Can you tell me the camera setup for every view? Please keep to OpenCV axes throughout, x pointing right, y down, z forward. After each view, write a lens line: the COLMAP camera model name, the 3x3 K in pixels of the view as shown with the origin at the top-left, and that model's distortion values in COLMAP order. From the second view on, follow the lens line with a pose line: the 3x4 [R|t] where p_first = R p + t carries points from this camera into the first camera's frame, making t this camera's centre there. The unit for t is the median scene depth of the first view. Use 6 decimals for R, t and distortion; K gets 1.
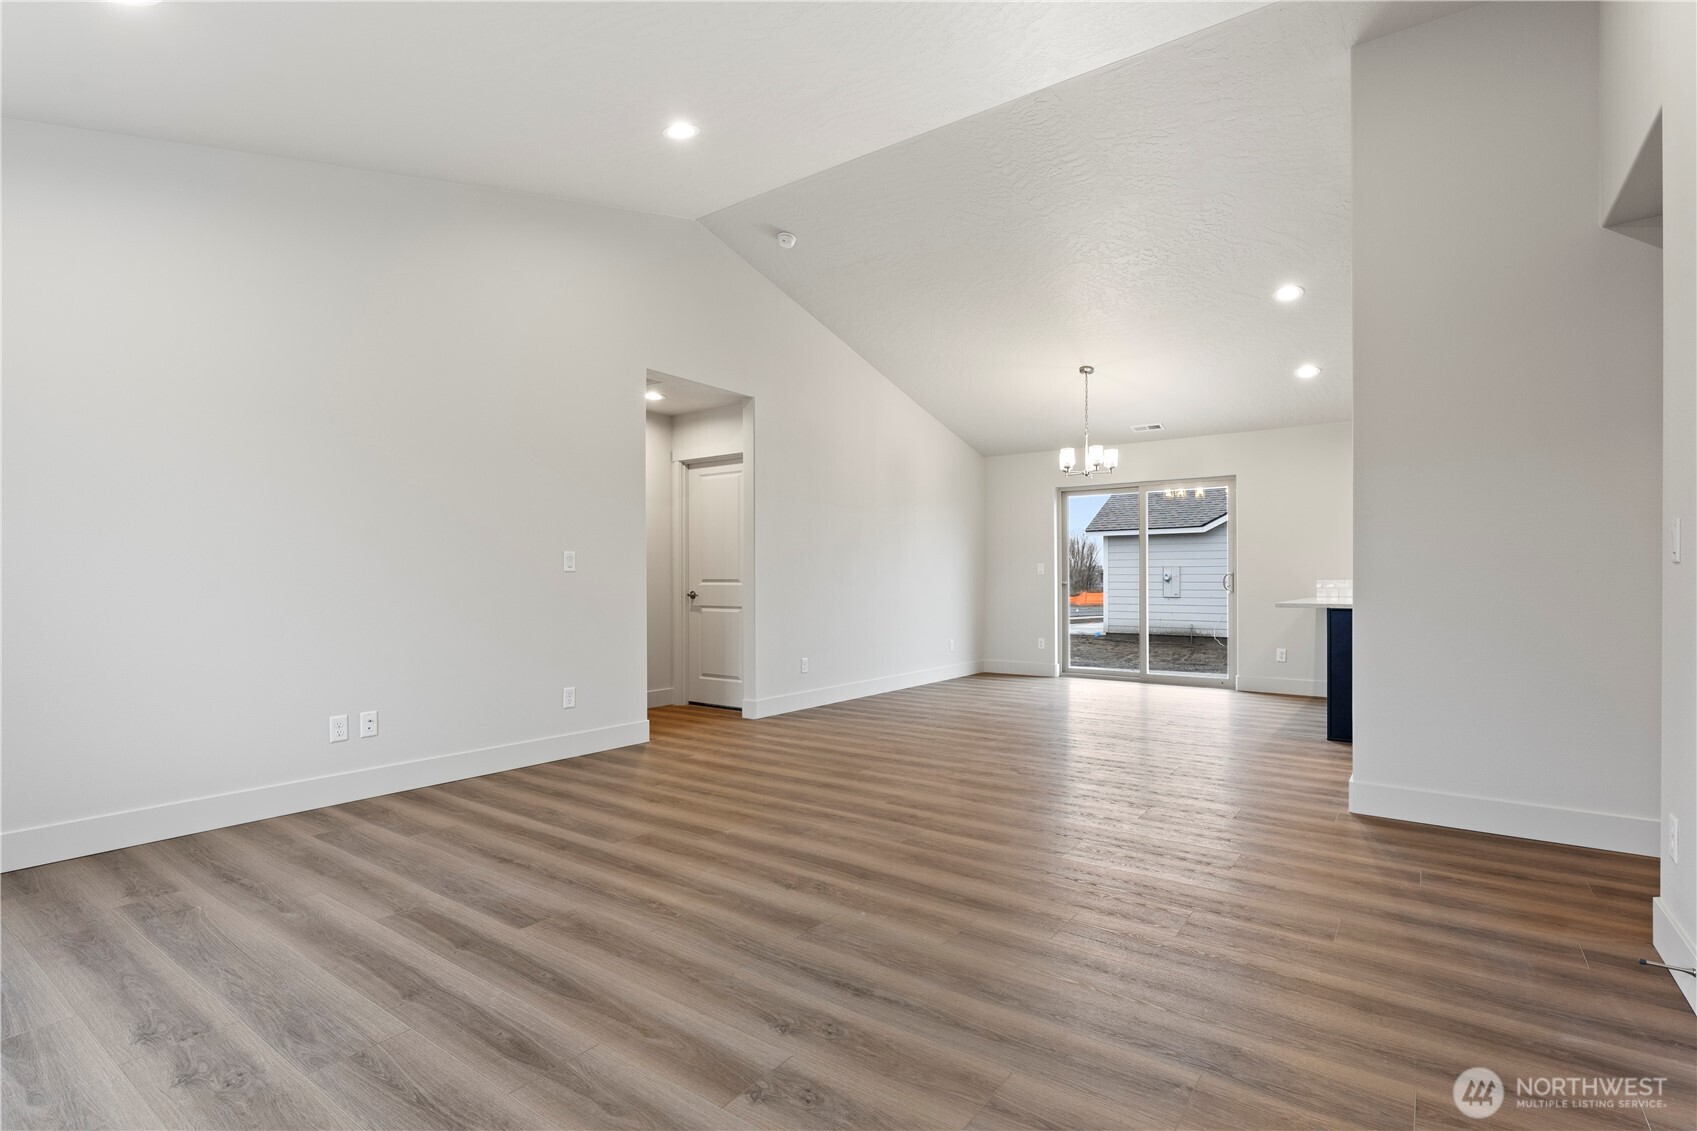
lens RADIAL K [[814.2, 0, 843.7], [0, 814.2, 575.9], [0, 0, 1]] dist [-0.001595, -0.000489]
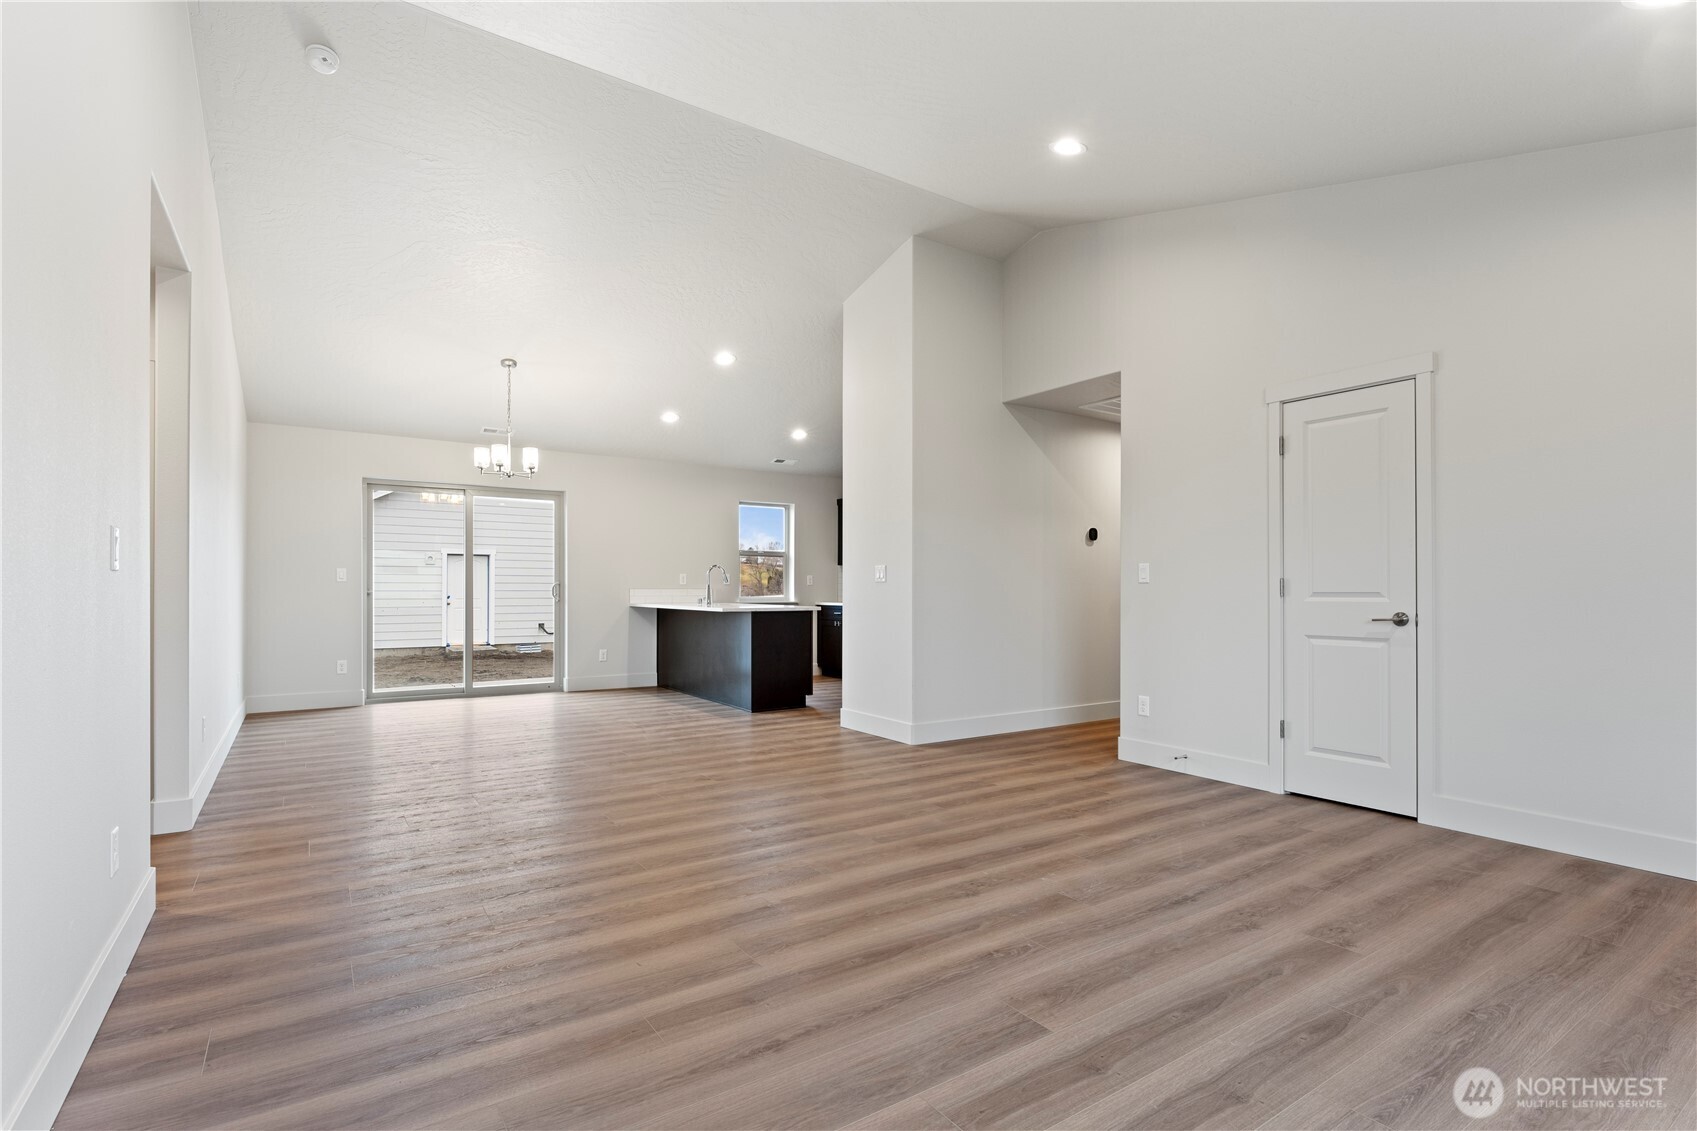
lens RADIAL K [[798.4, 0, 841.9], [0, 798.4, 585.2], [0, 0, 1]] dist [-0.000822, -0.000137]
pose [[0.342121, 0.005505, 0.939640, -0.966808], [-0.007199, 0.999969, -0.003237, 0.001469], [-0.939628, -0.005656, 0.342150, 0.744761]]
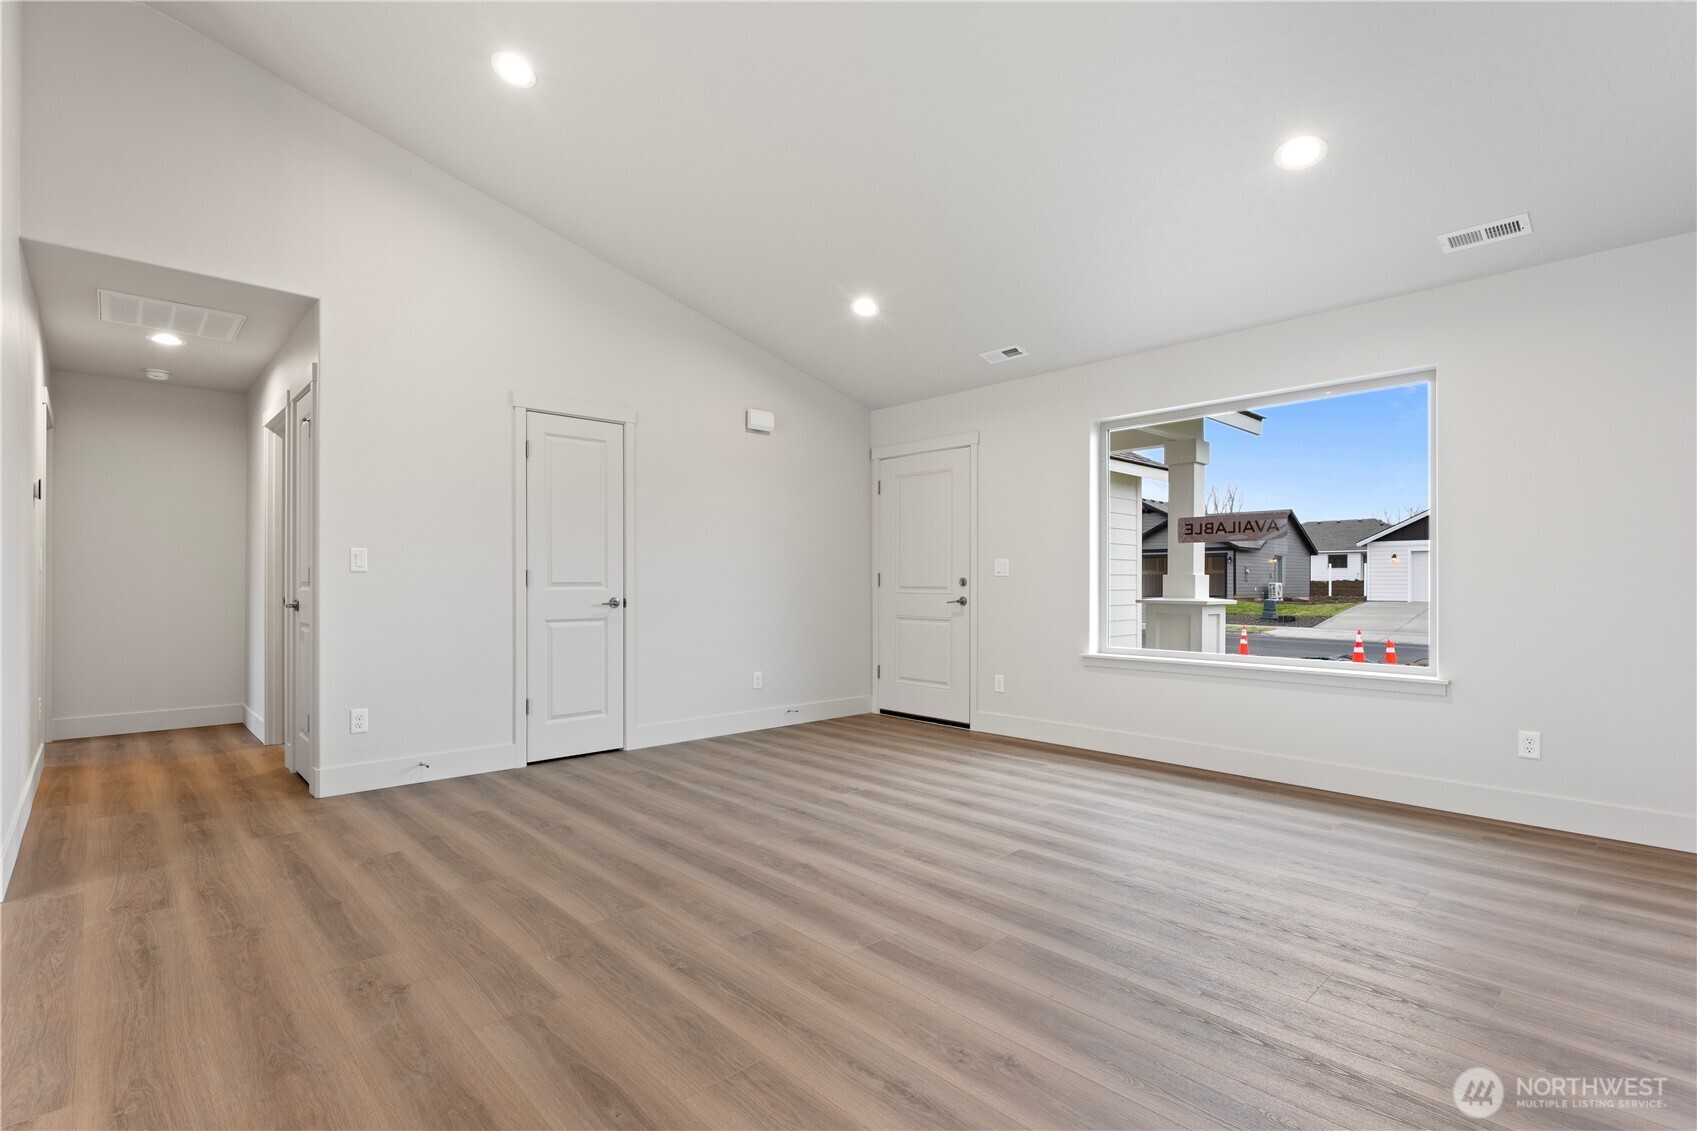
lens RADIAL K [[798.4, 0, 841.9], [0, 798.4, 585.2], [0, 0, 1]] dist [-0.000822, -0.000137]
pose [[-0.981410, -0.003237, 0.191893, -0.290897], [-0.003332, 0.999994, -0.000174, 0.006995], [-0.191892, -0.000811, -0.981416, 1.862227]]
